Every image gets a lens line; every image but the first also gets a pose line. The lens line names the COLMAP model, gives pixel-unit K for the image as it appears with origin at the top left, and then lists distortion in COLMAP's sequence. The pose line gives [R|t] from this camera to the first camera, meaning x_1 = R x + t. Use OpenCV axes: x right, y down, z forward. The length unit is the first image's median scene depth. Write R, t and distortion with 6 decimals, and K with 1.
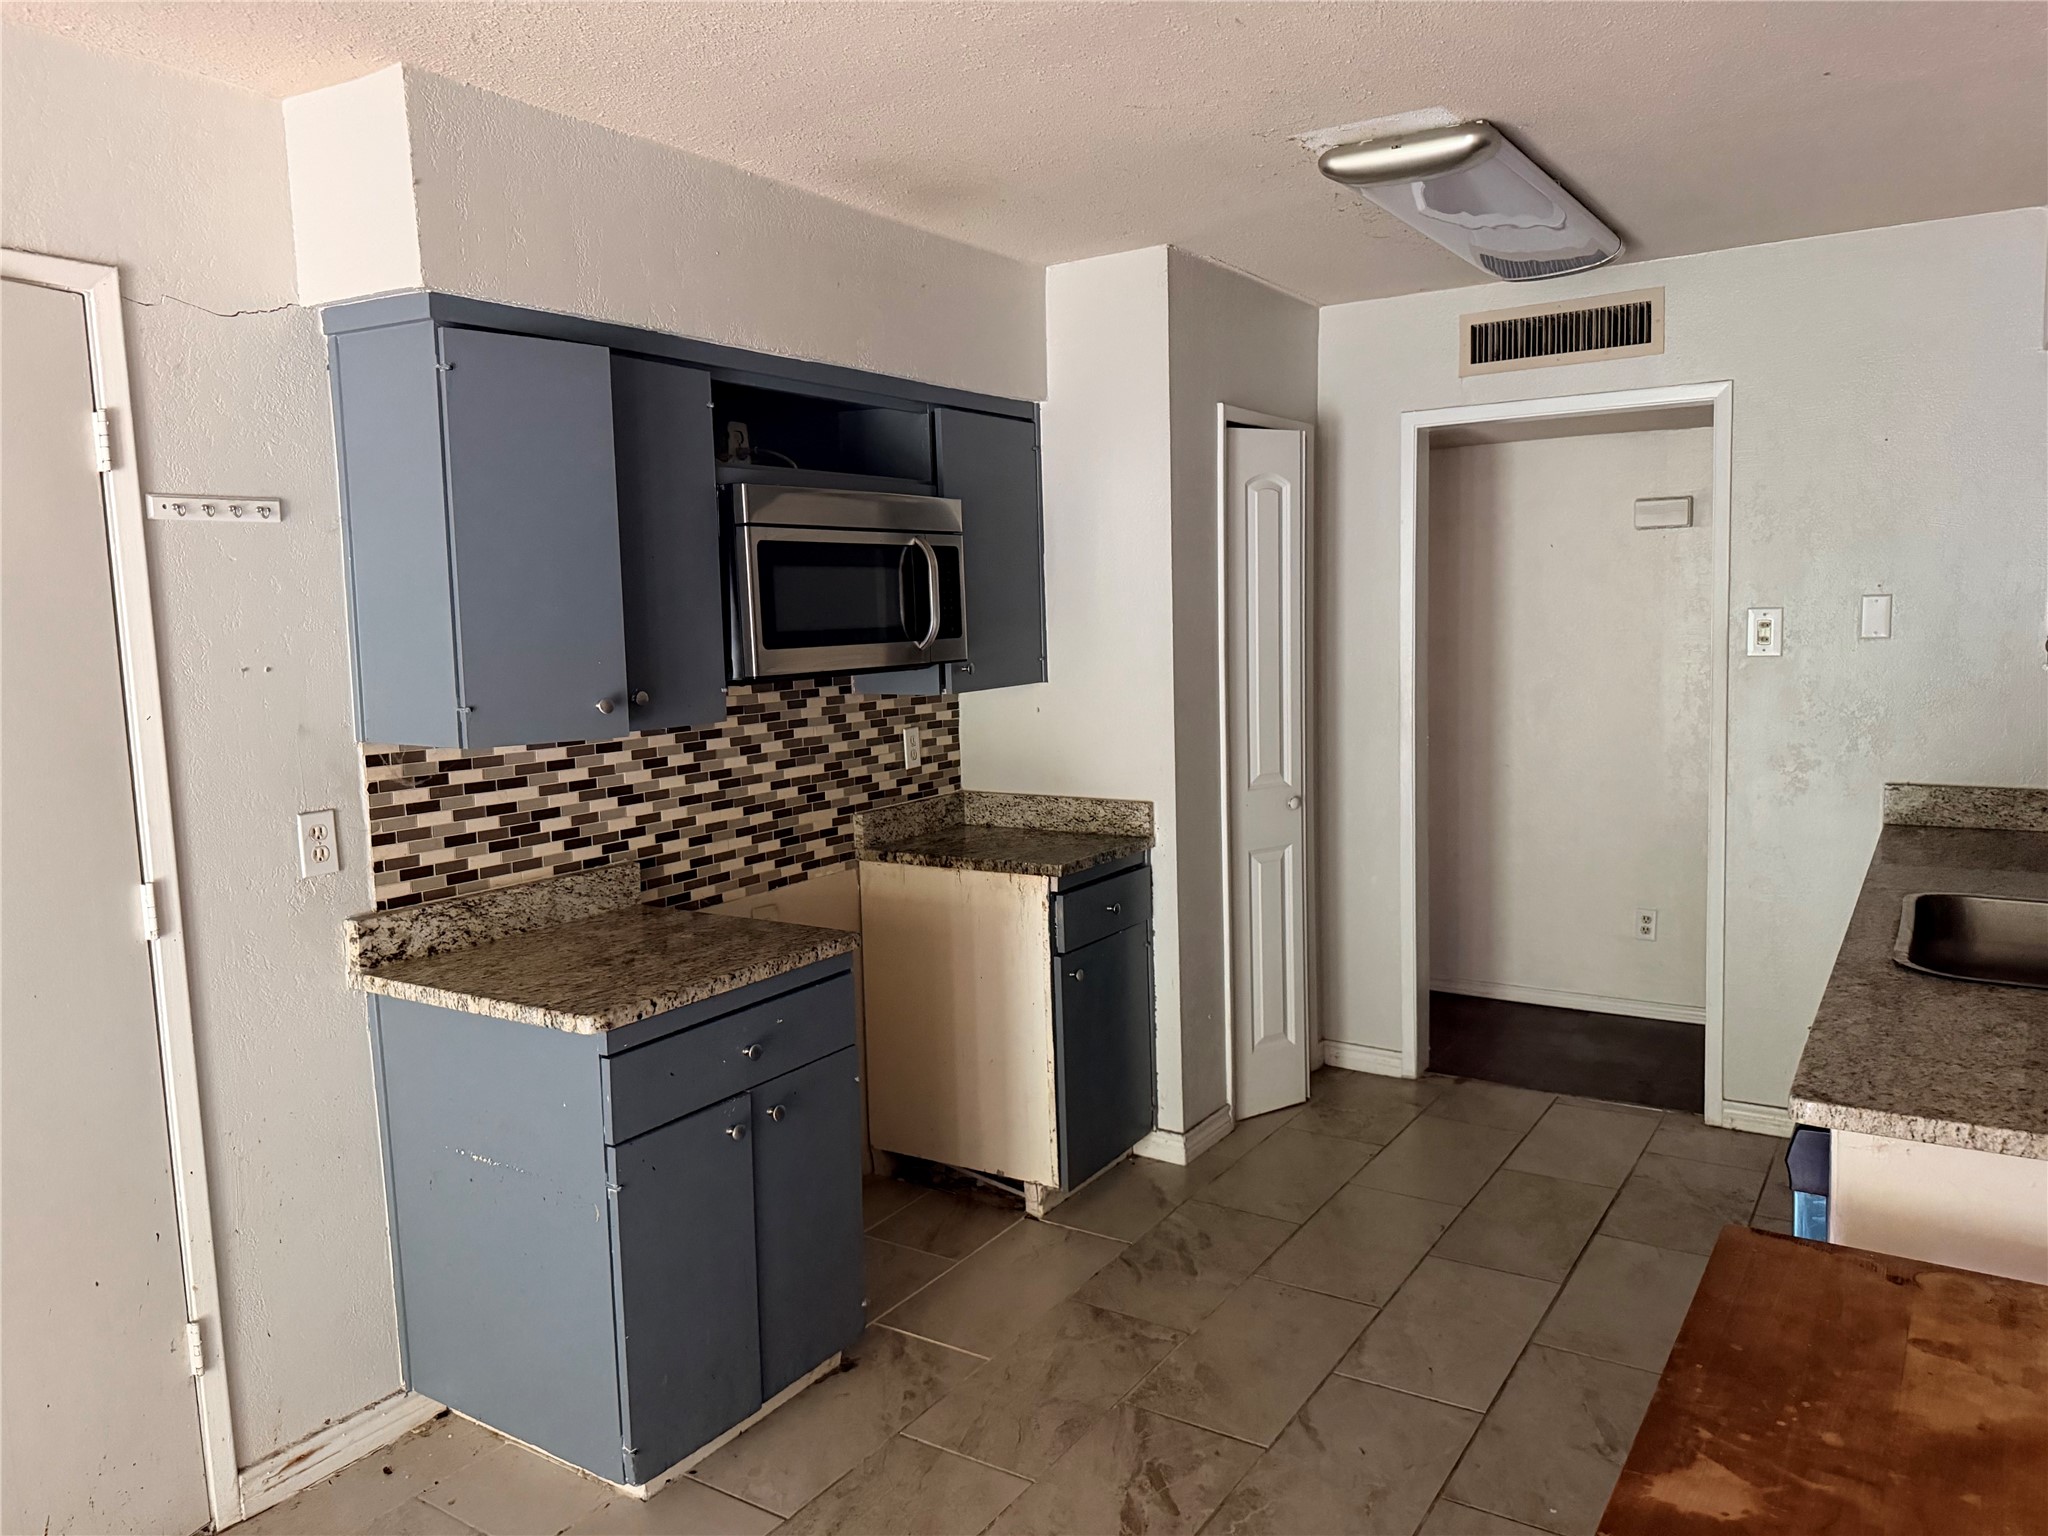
lens RADIAL K [[1455.7, 0, 1022.6], [0, 1455.7, 768.7], [0, 0, 1]] dist [0.080824, -0.068102]
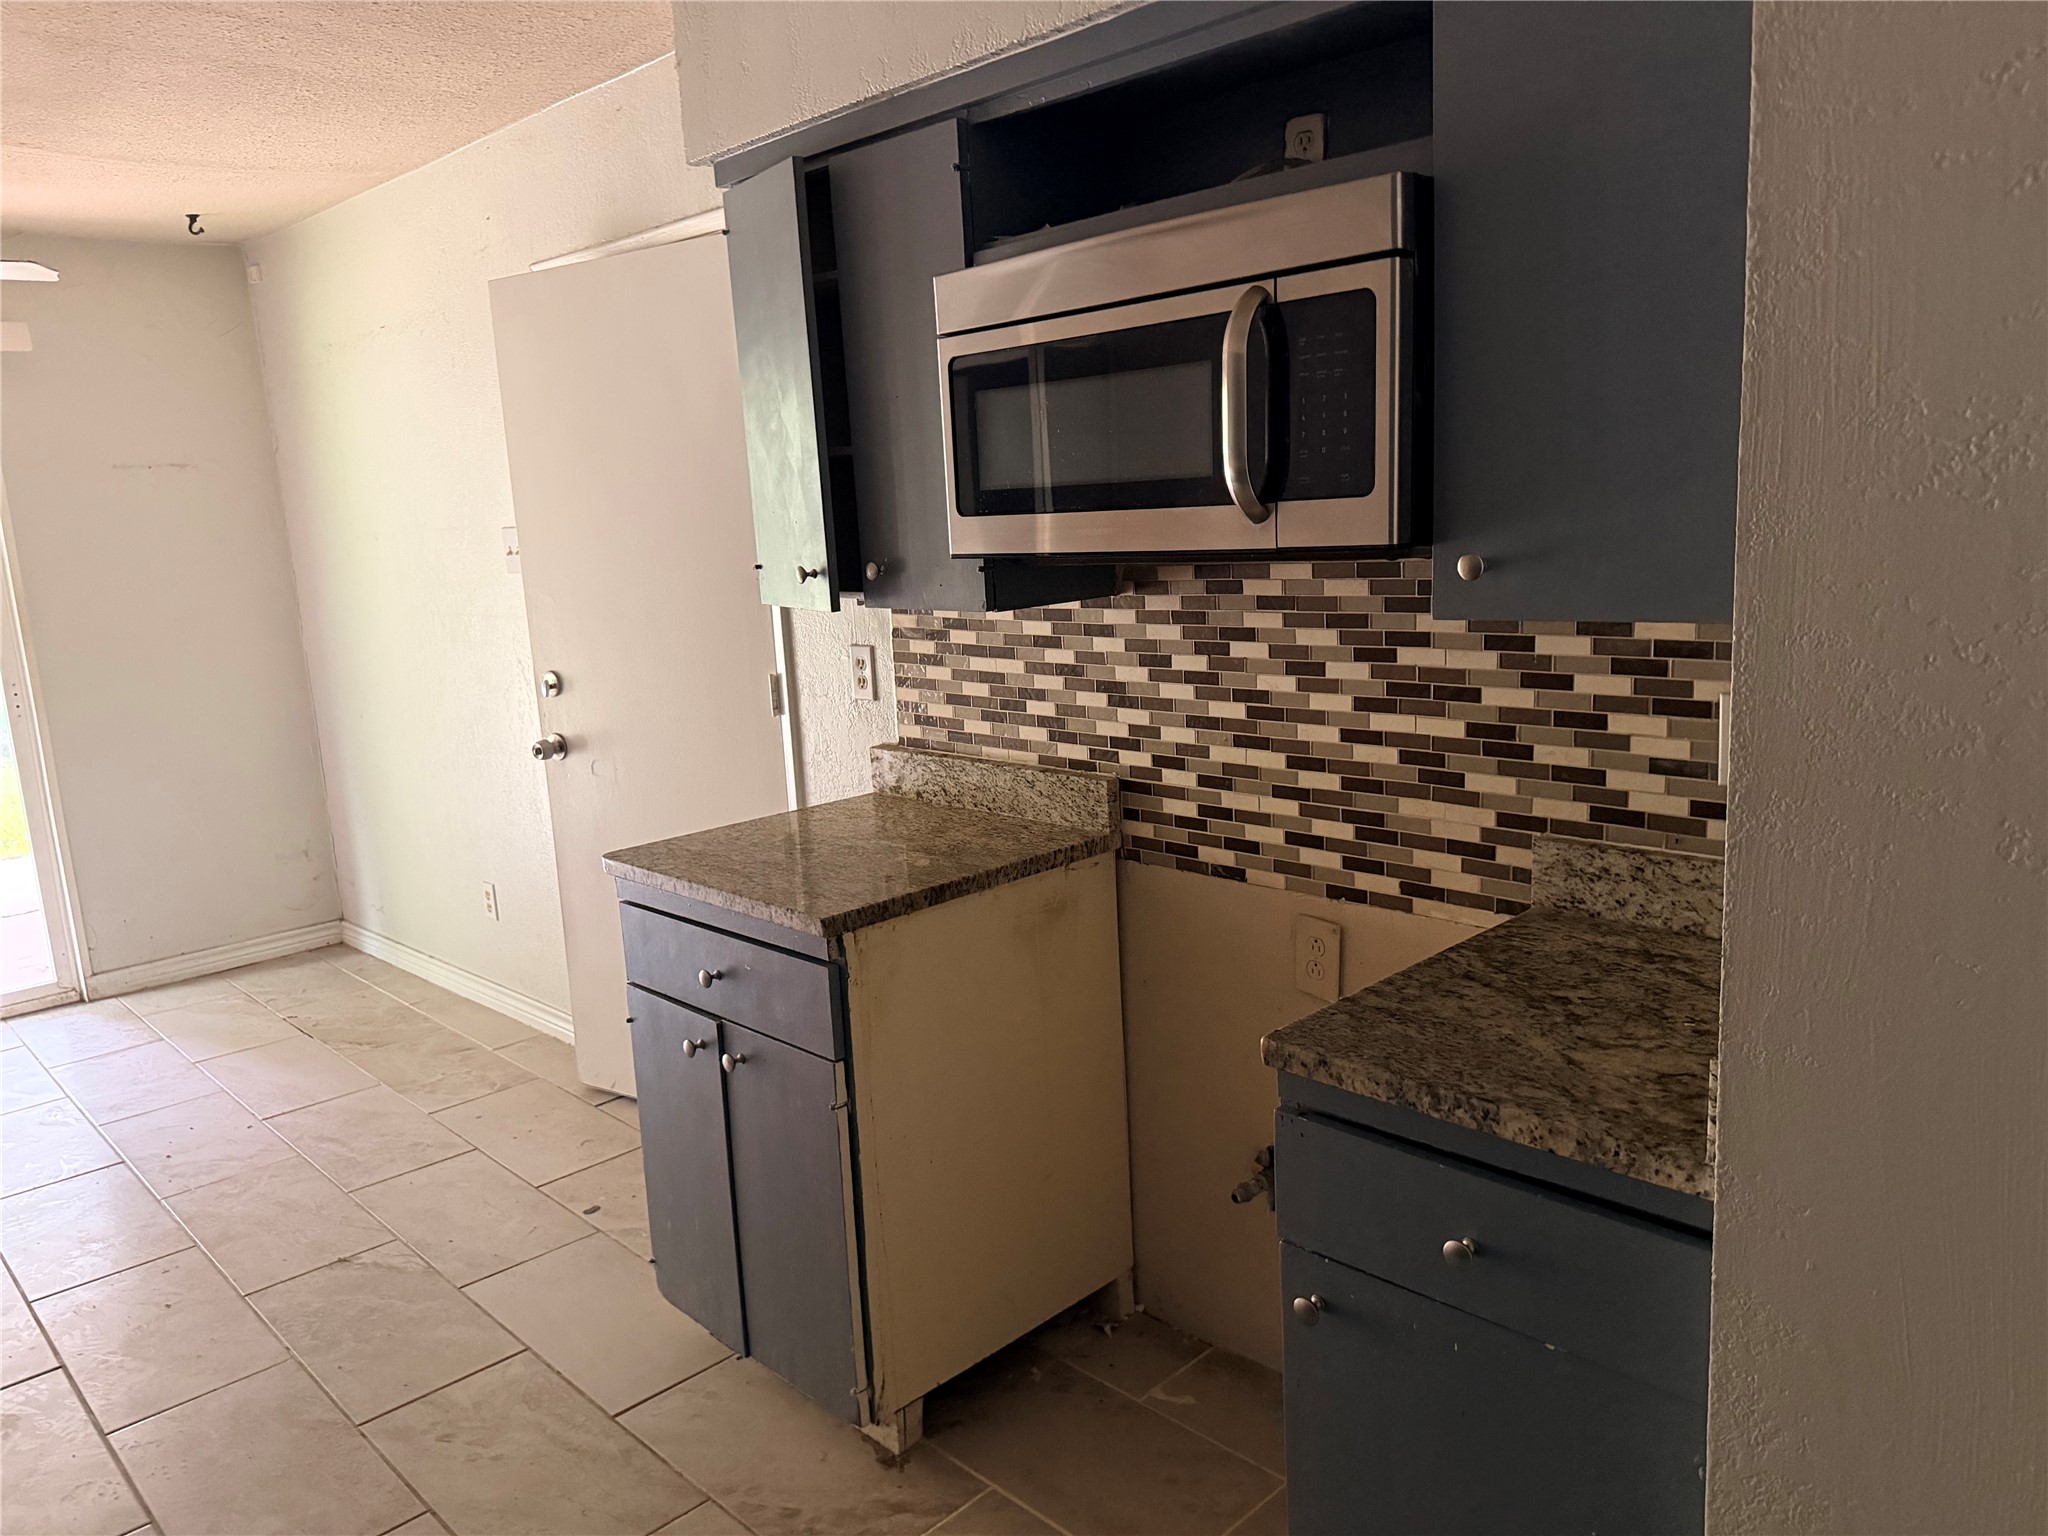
lens RADIAL K [[1455.7, 0, 1032.2], [0, 1455.7, 772.0], [0, 0, 1]] dist [0.080824, -0.068102]
pose [[-0.233119, 0.210877, -0.949308, 0.452832], [-0.054743, 0.971811, 0.229319, -0.109016], [0.970906, 0.105427, -0.215004, 1.043578]]
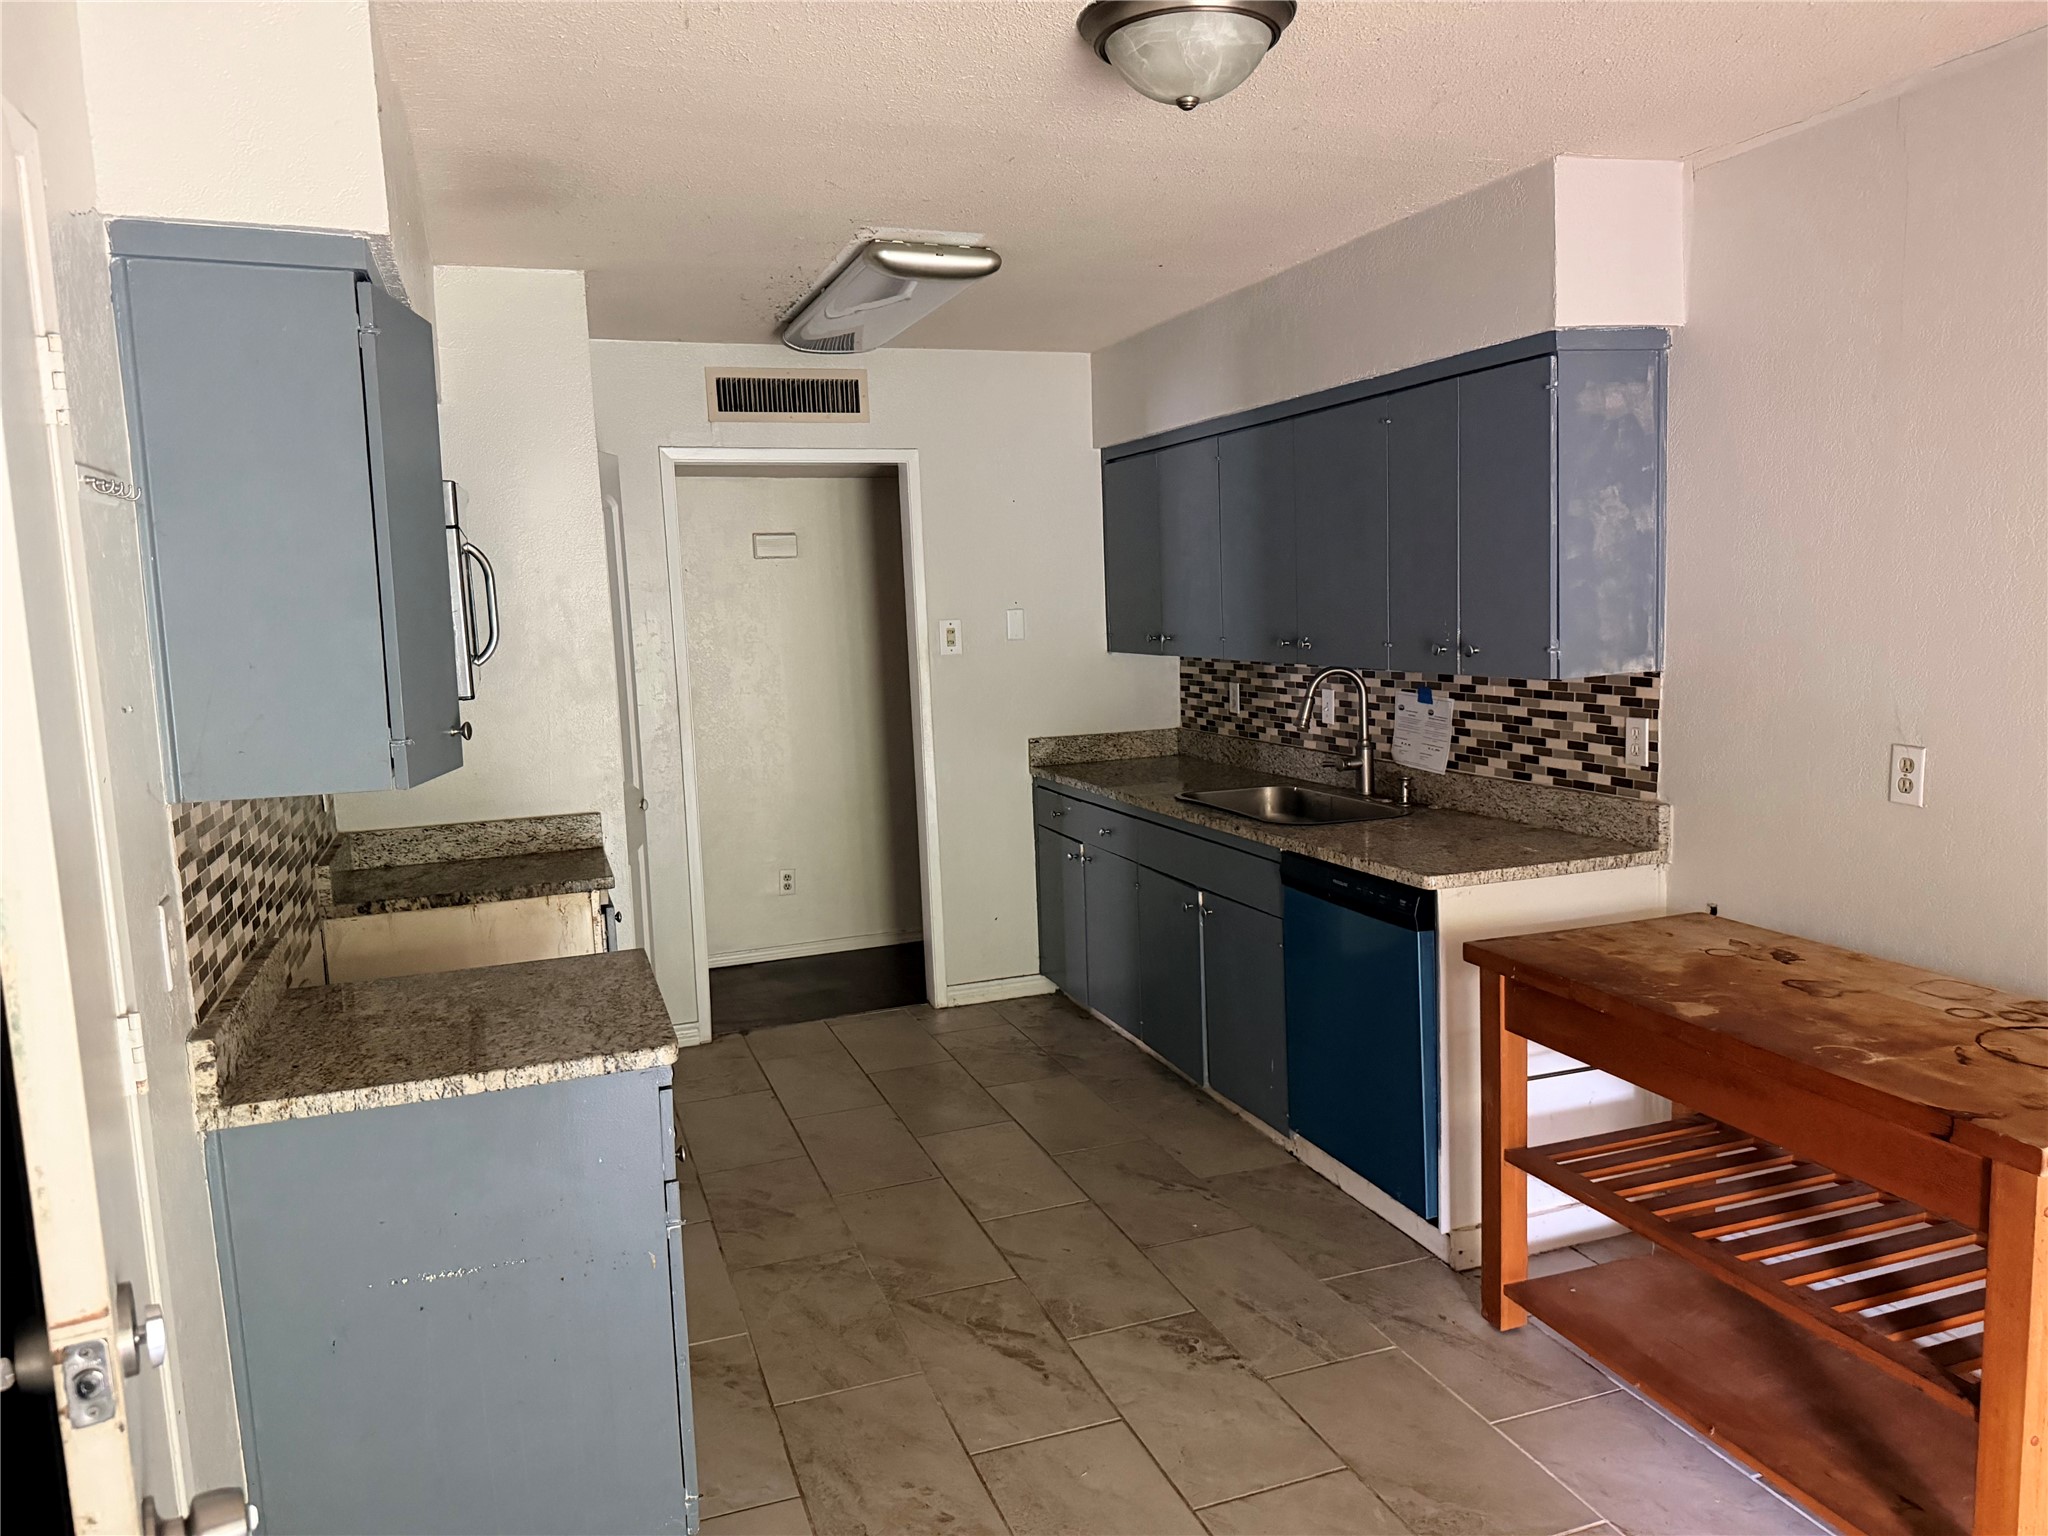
lens RADIAL K [[1455.7, 0, 1021.5], [0, 1455.7, 773.4], [0, 0, 1]] dist [0.080824, -0.068102]
pose [[0.605902, -0.096541, 0.789660, -0.611516], [0.109688, 0.993267, 0.037271, -0.011395], [-0.787941, 0.064034, 0.612412, 0.156560]]
